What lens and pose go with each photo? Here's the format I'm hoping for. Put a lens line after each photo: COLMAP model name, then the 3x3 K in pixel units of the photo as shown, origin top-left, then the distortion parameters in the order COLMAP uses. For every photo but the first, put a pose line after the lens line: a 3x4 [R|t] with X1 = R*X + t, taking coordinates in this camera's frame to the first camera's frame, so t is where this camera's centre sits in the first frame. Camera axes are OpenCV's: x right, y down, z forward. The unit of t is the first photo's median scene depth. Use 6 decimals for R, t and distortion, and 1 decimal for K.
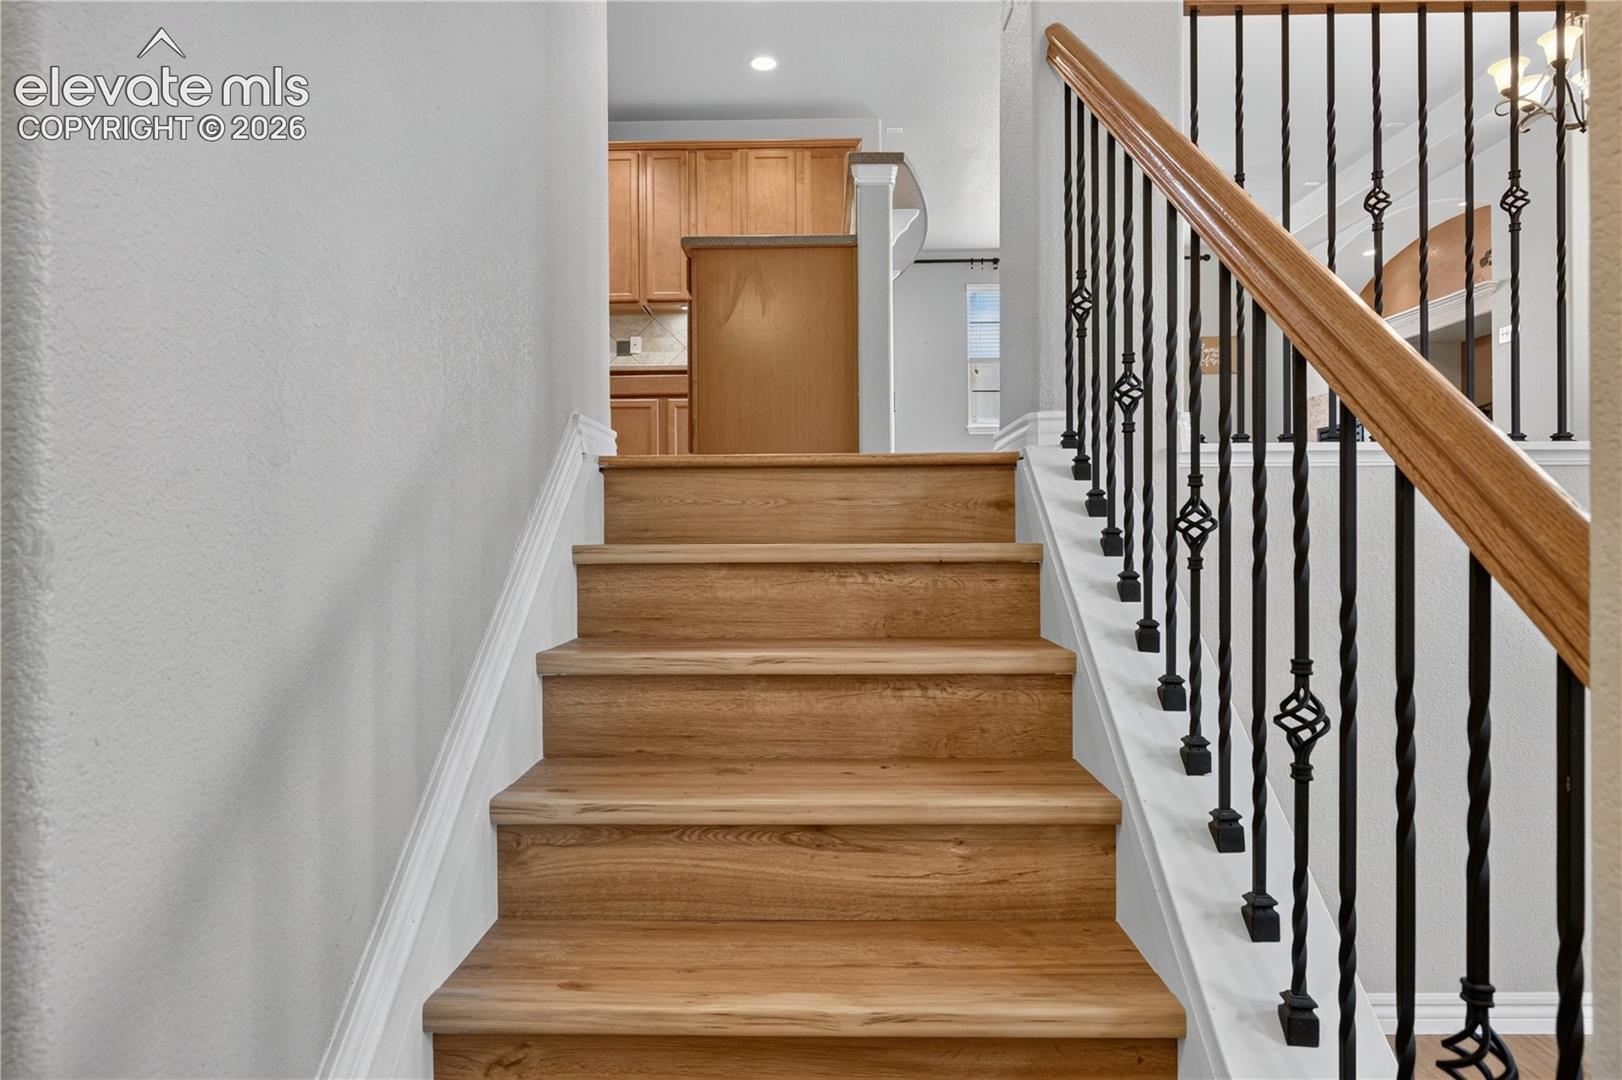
lens RADIAL K [[1131.8, 0, 811.0], [0, 1131.8, 535.9], [0, 0, 1]] dist [0.001632, -0.000502]
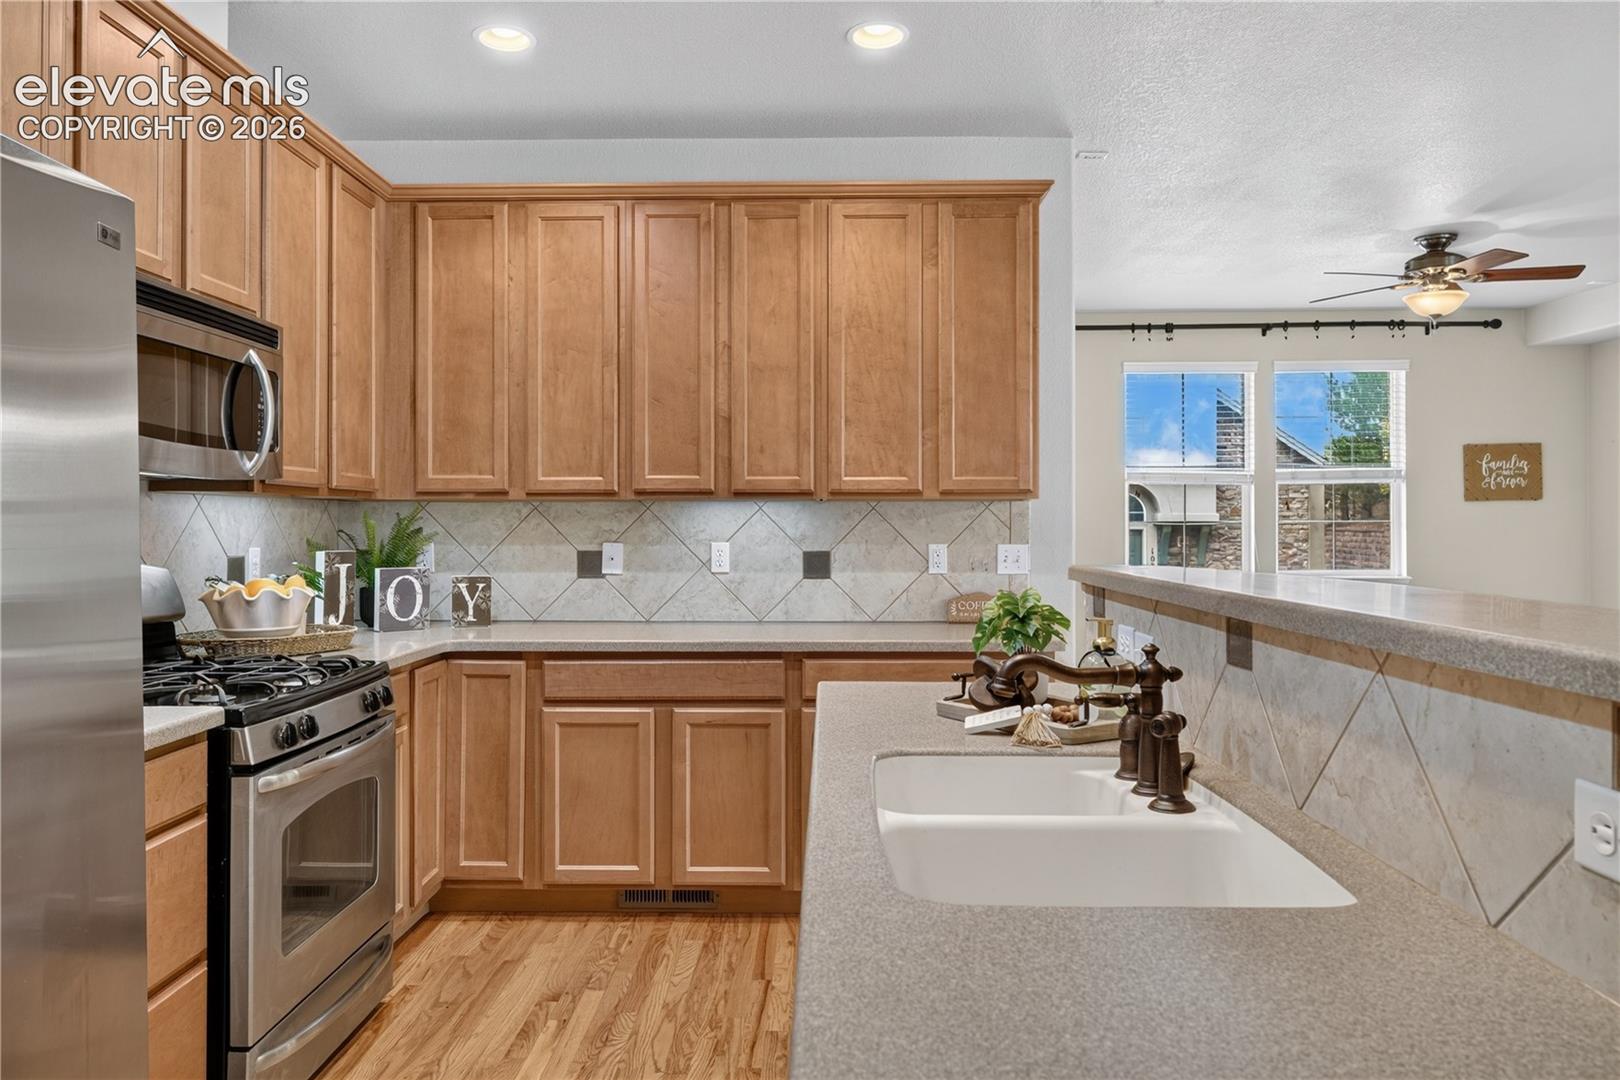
lens RADIAL K [[1243.4, 0, 804.2], [0, 1243.4, 535.2], [0, 0, 1]] dist [0.001381, -0.003551]
pose [[0.999936, 0.005968, -0.009624, -0.061093], [-0.005953, 0.999981, 0.001650, -0.188422], [0.009634, -0.001593, 0.999952, 0.430073]]
